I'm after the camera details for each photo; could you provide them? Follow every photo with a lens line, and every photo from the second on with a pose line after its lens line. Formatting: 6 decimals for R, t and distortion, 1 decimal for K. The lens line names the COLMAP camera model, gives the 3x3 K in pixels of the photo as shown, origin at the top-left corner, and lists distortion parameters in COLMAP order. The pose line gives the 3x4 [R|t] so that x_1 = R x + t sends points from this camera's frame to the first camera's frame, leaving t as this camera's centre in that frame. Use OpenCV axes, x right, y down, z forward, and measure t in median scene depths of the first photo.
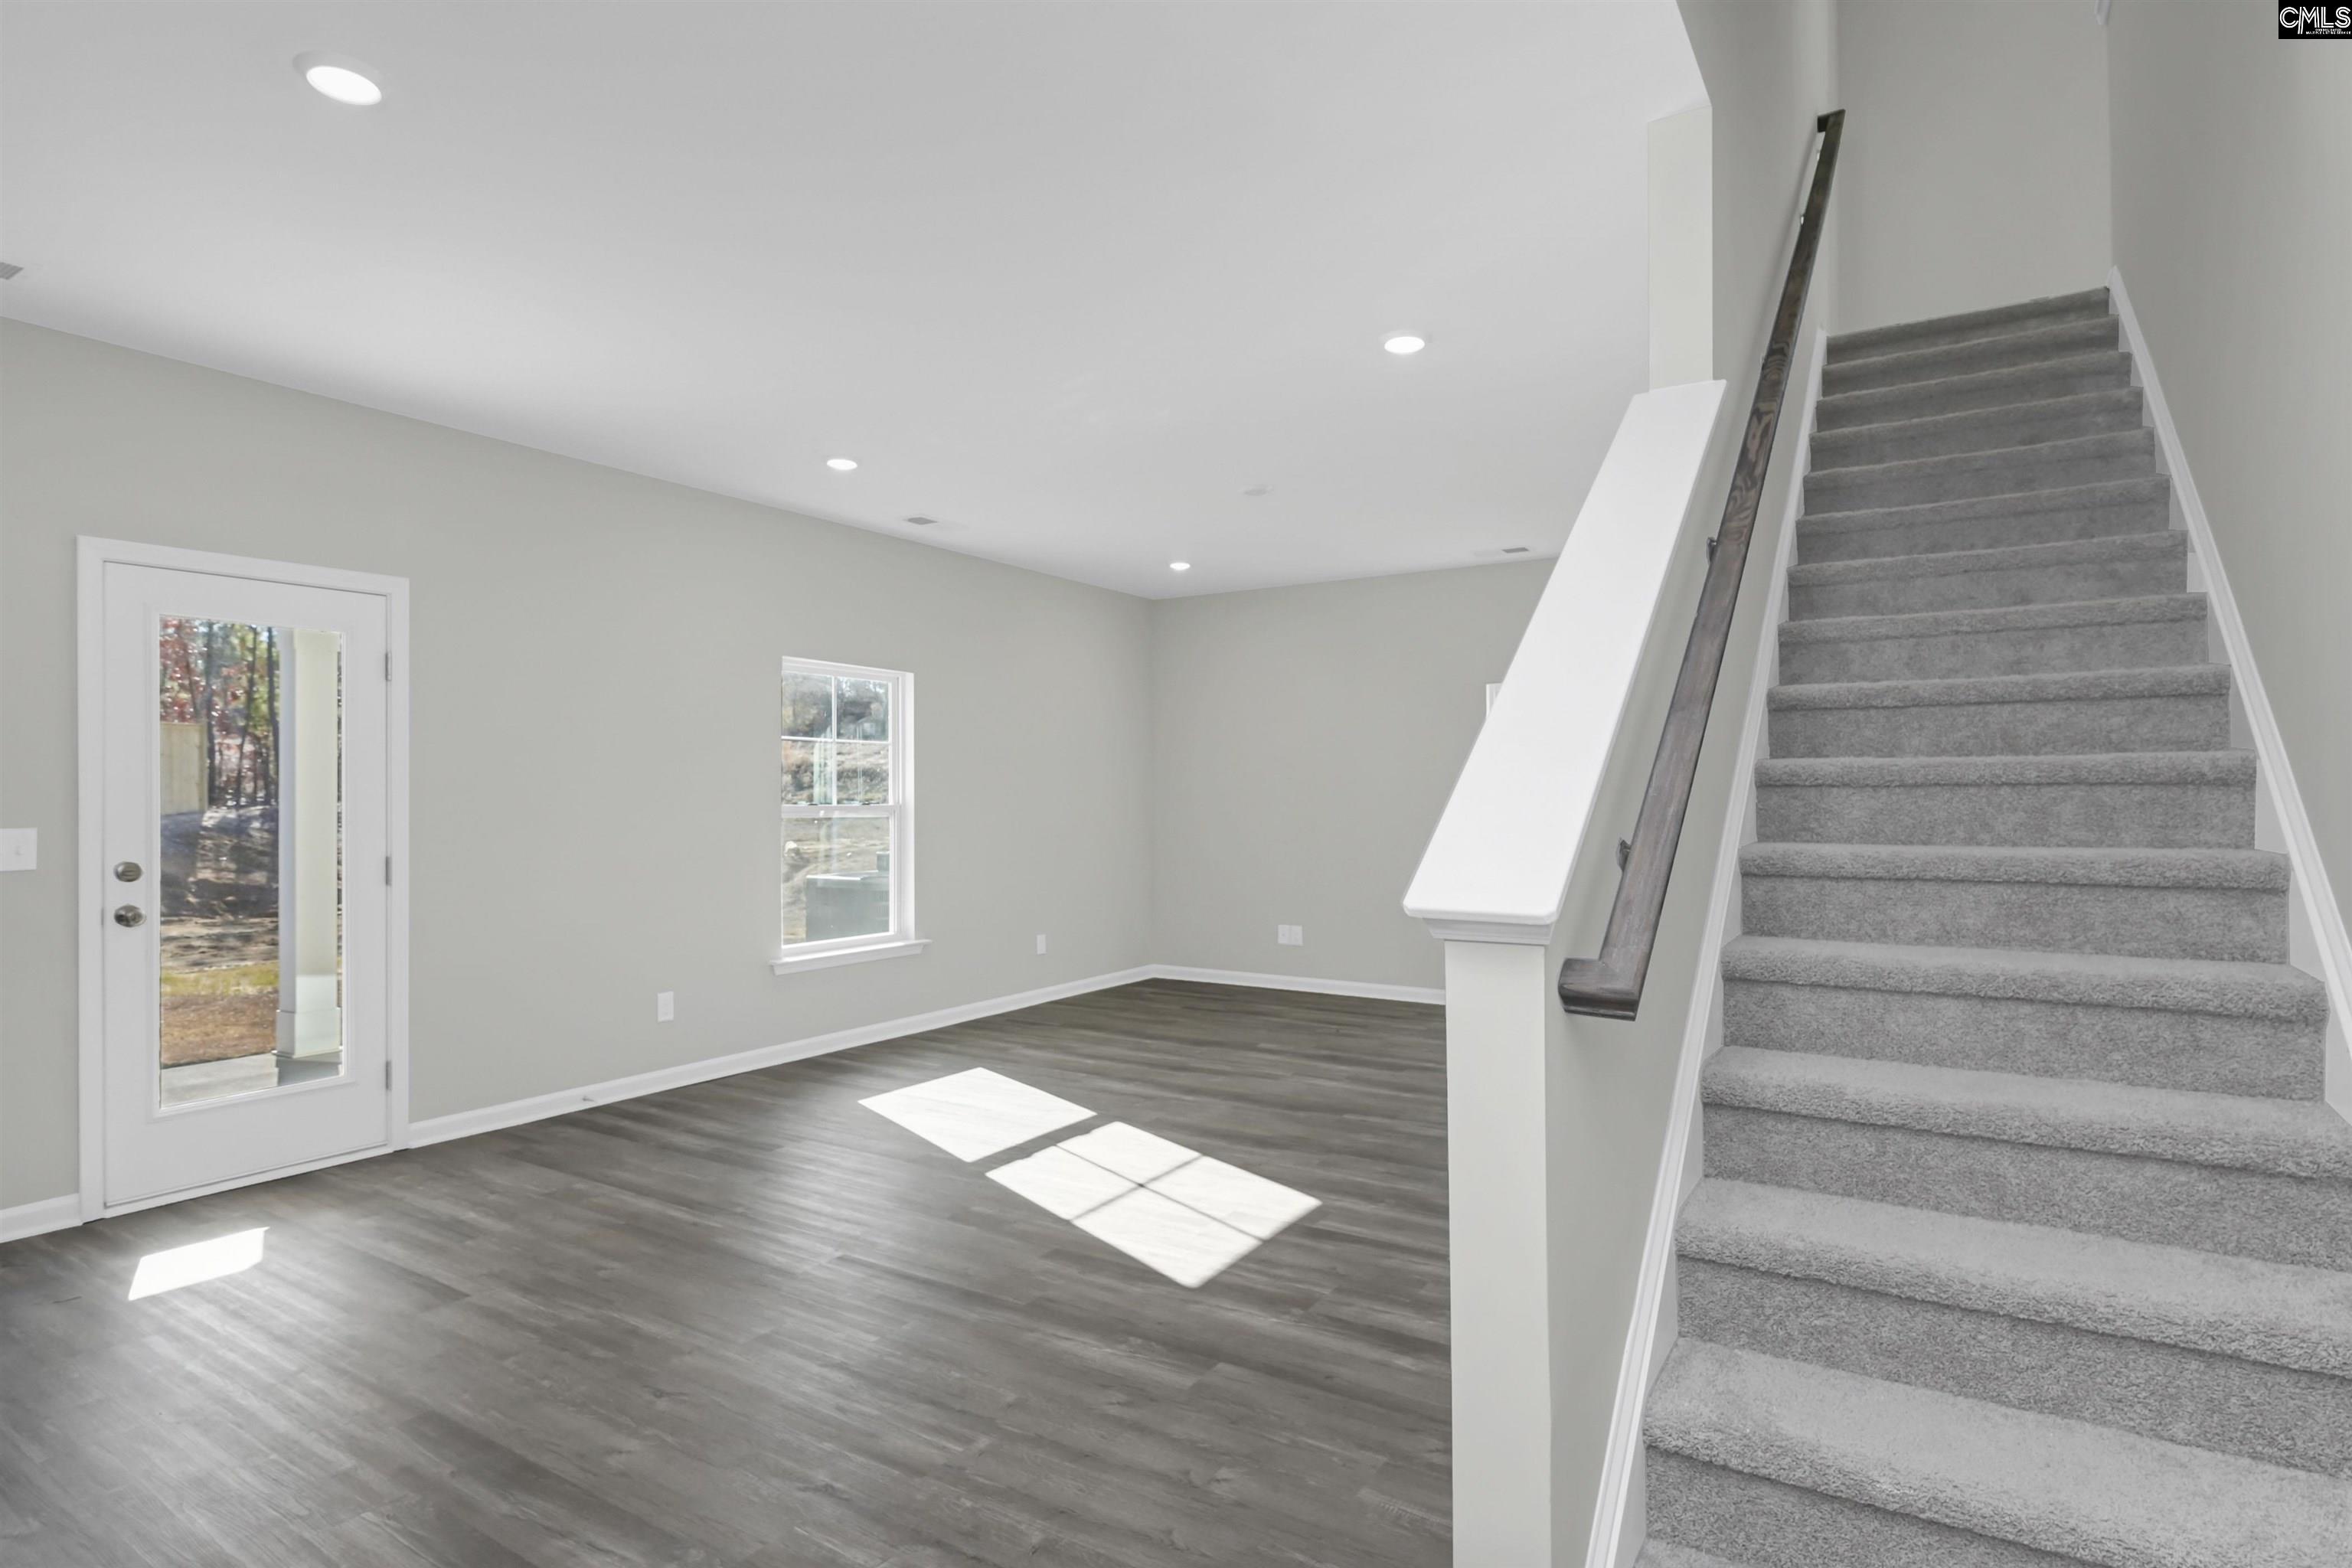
lens RADIAL K [[1154.7, 0, 1220.5], [0, 1154.7, 781.7], [0, 0, 1]] dist [-0.005101, -0.004579]
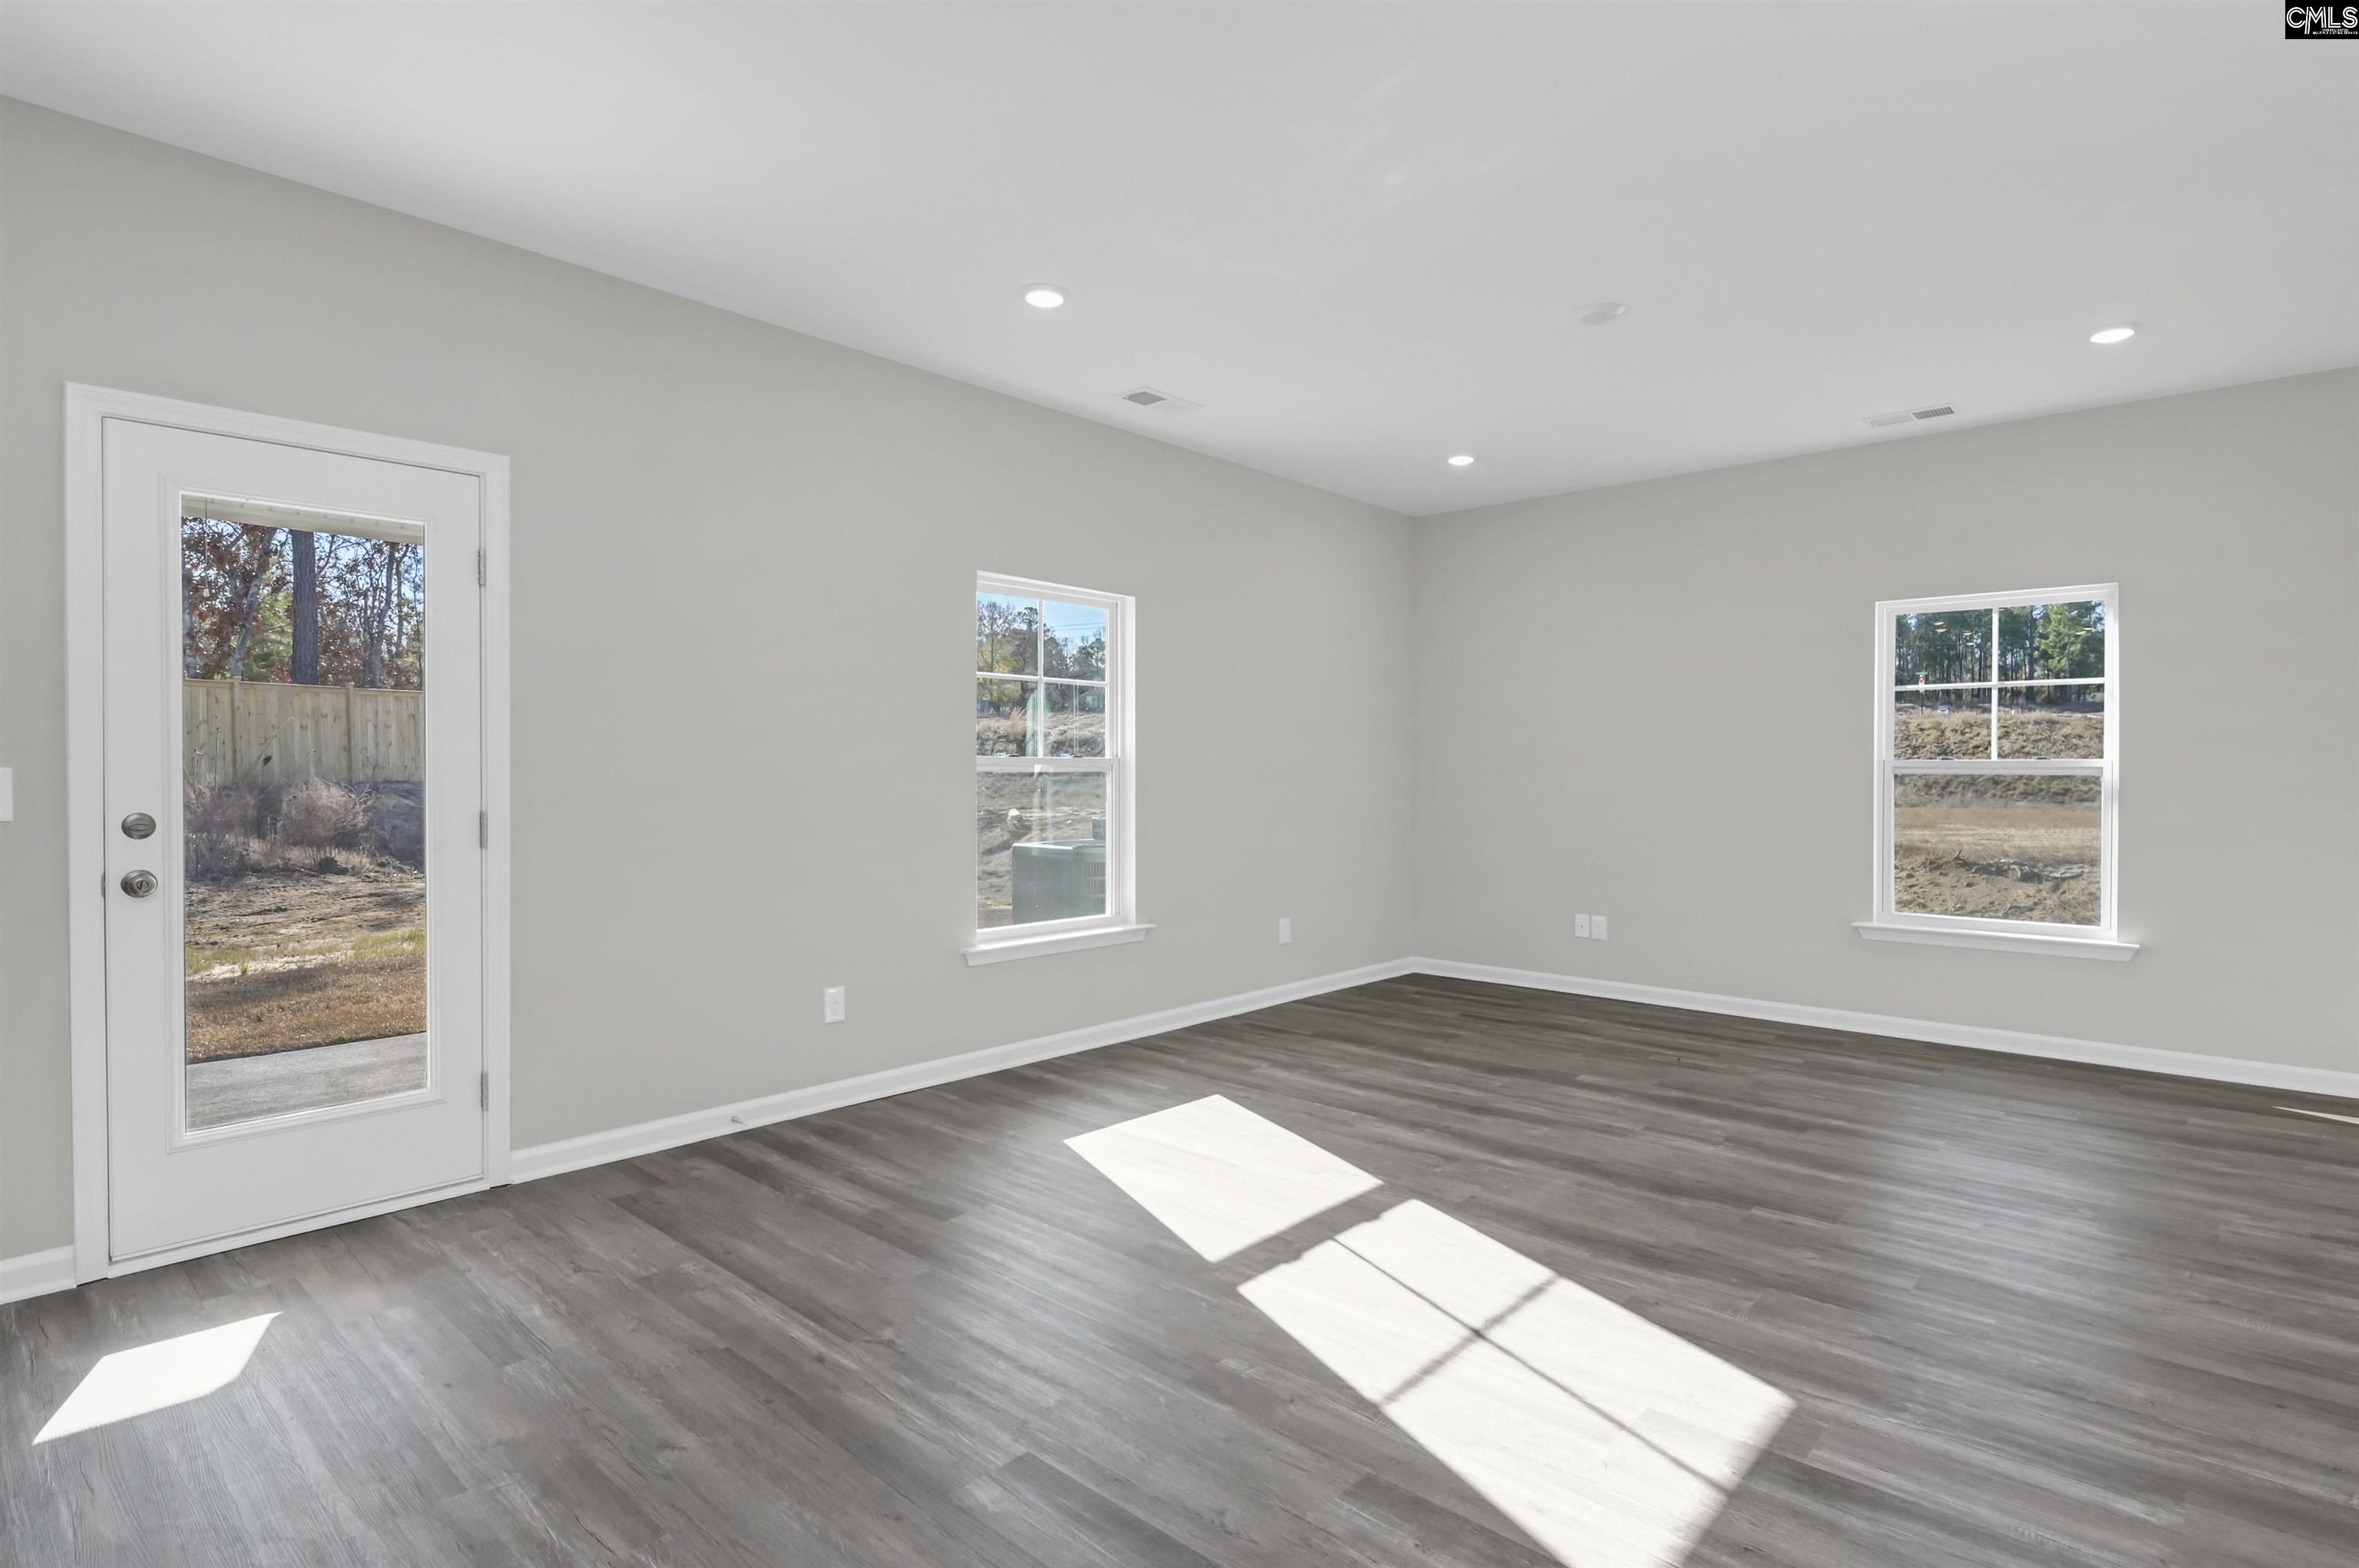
lens RADIAL K [[1158.2, 0, 1235.2], [0, 1158.2, 760.0], [0, 0, 1]] dist [-0.005101, -0.004579]
pose [[0.985195, 0.002704, -0.171417, -0.087627], [-0.001778, 0.999983, 0.005560, 0.025220], [0.171430, -0.005173, 0.985183, 0.324886]]
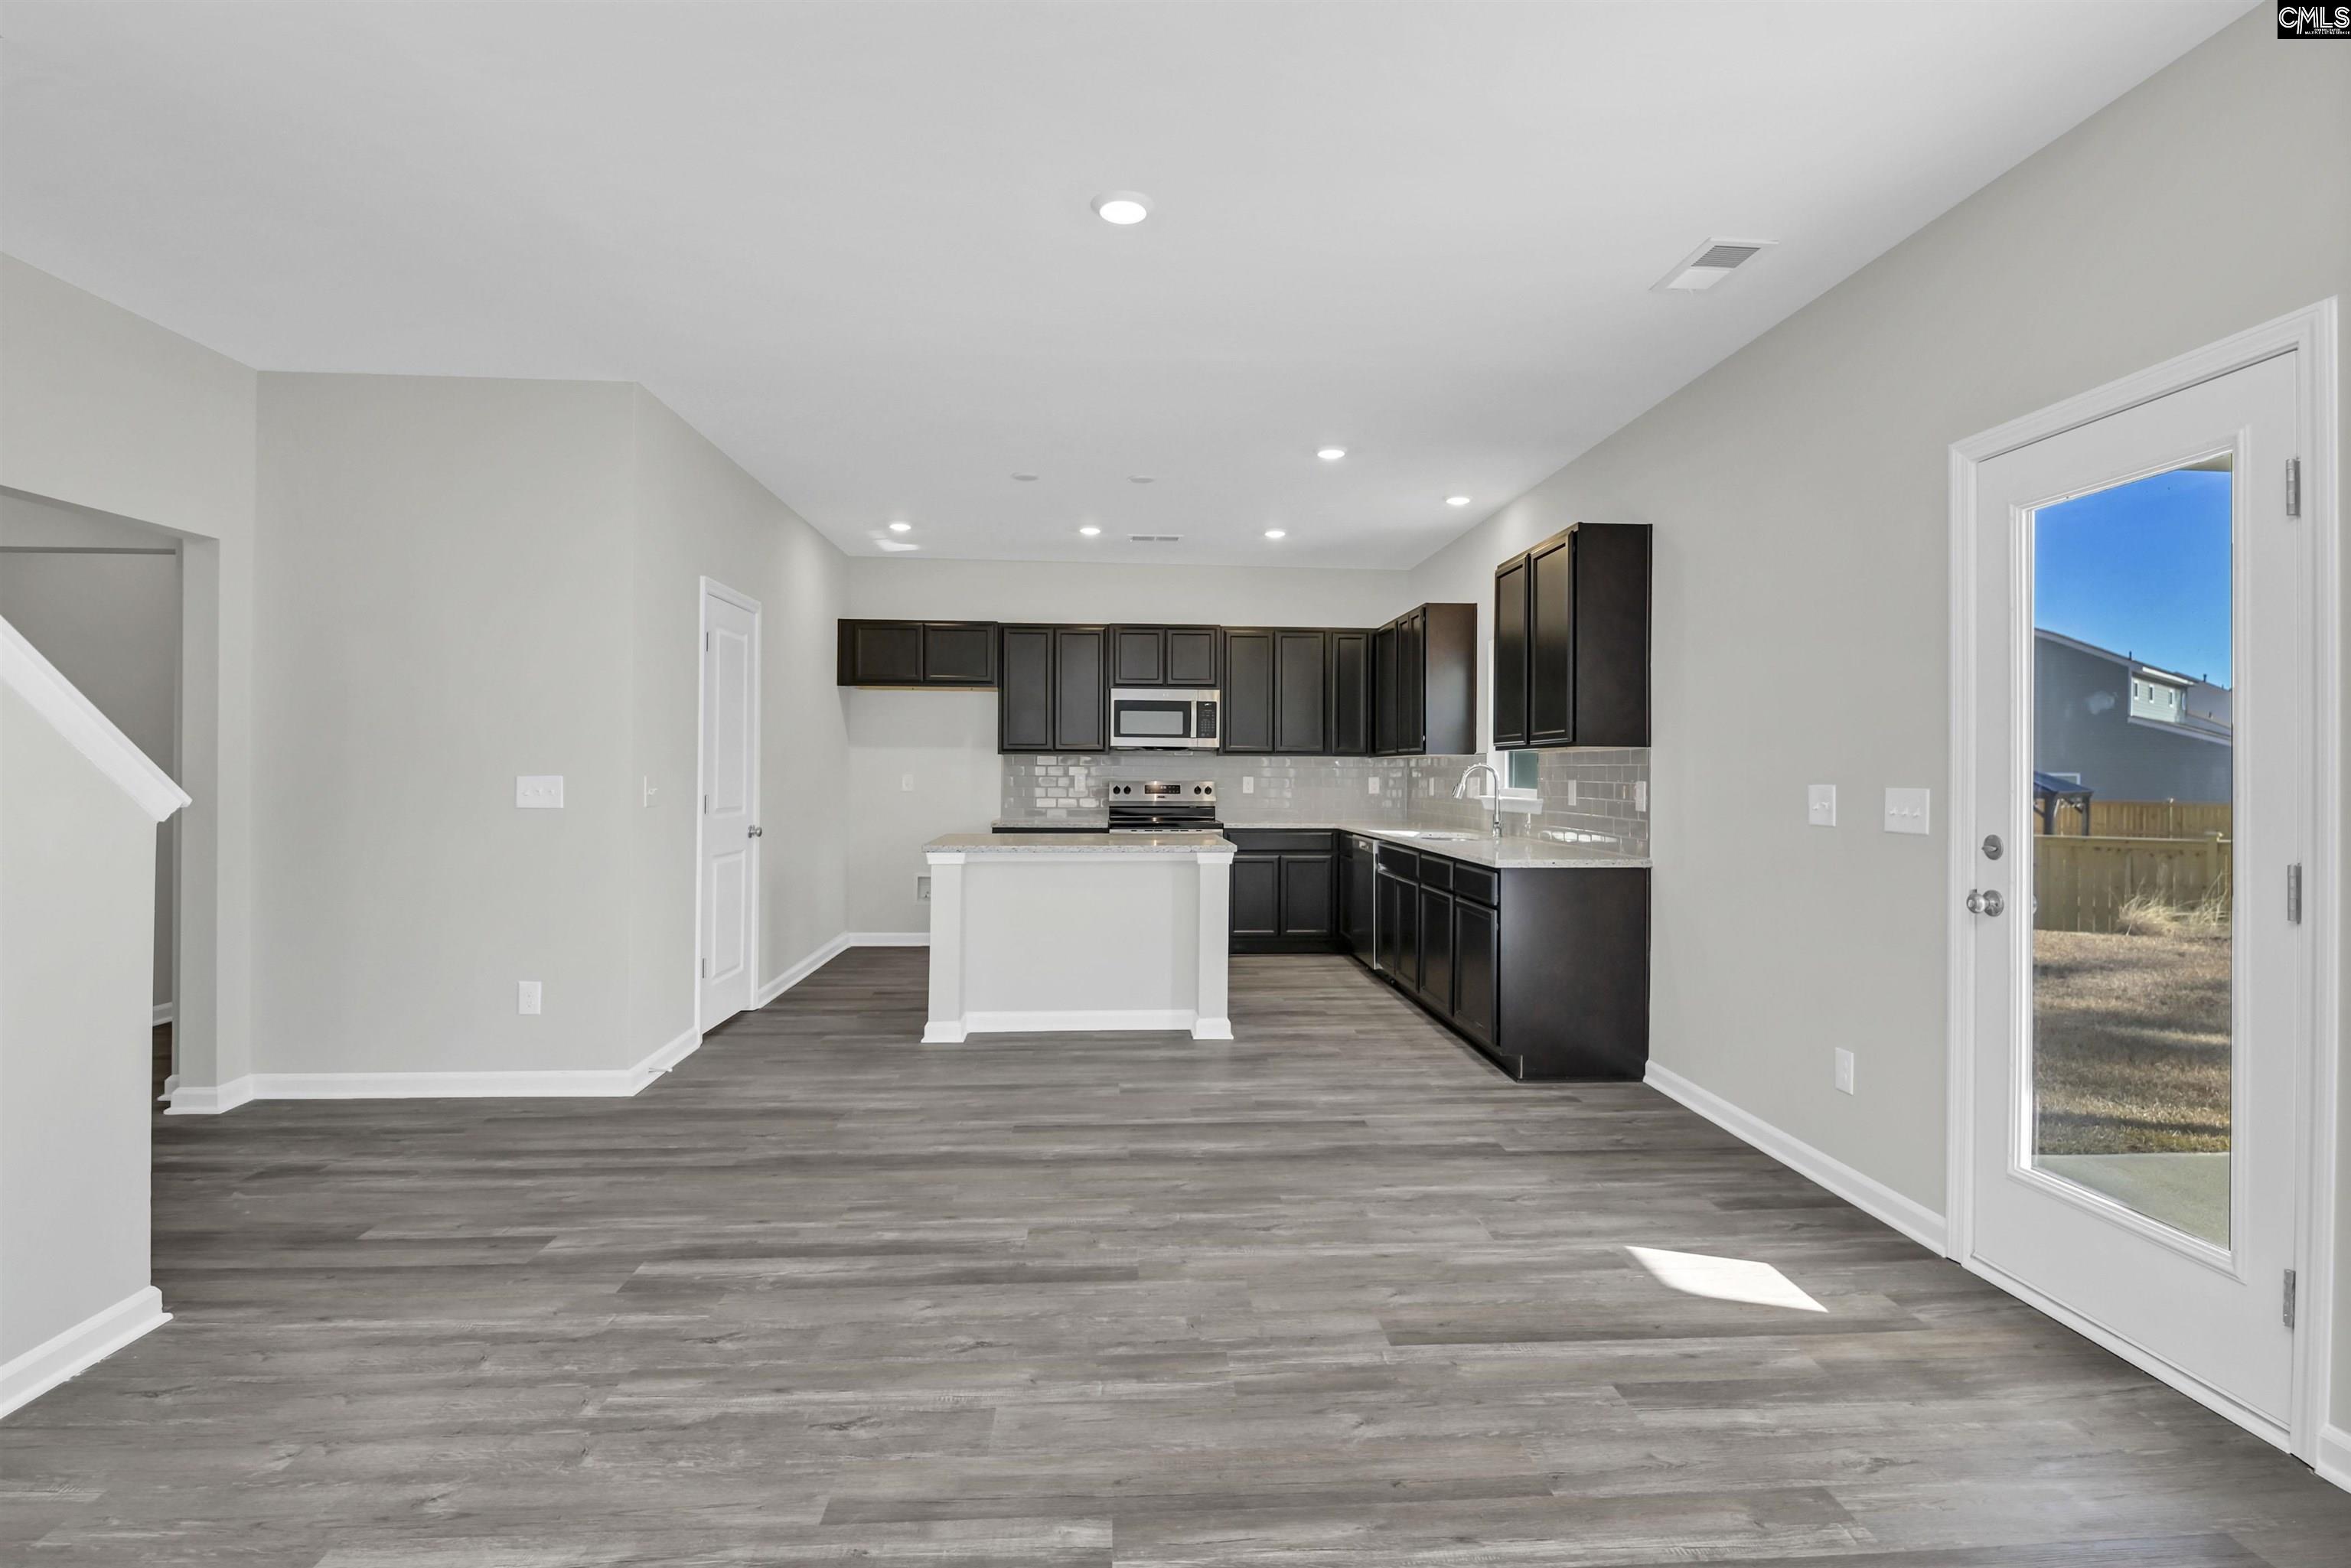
lens RADIAL K [[1154.2, 0, 1166.2], [0, 1154.2, 781.6], [0, 0, 1]] dist [-0.005101, -0.004579]
pose [[-0.826549, -0.000099, -0.562864, -0.036771], [0.000095, 1.000000, -0.000315, 0.029717], [0.562864, -0.000314, -0.826549, 1.172701]]
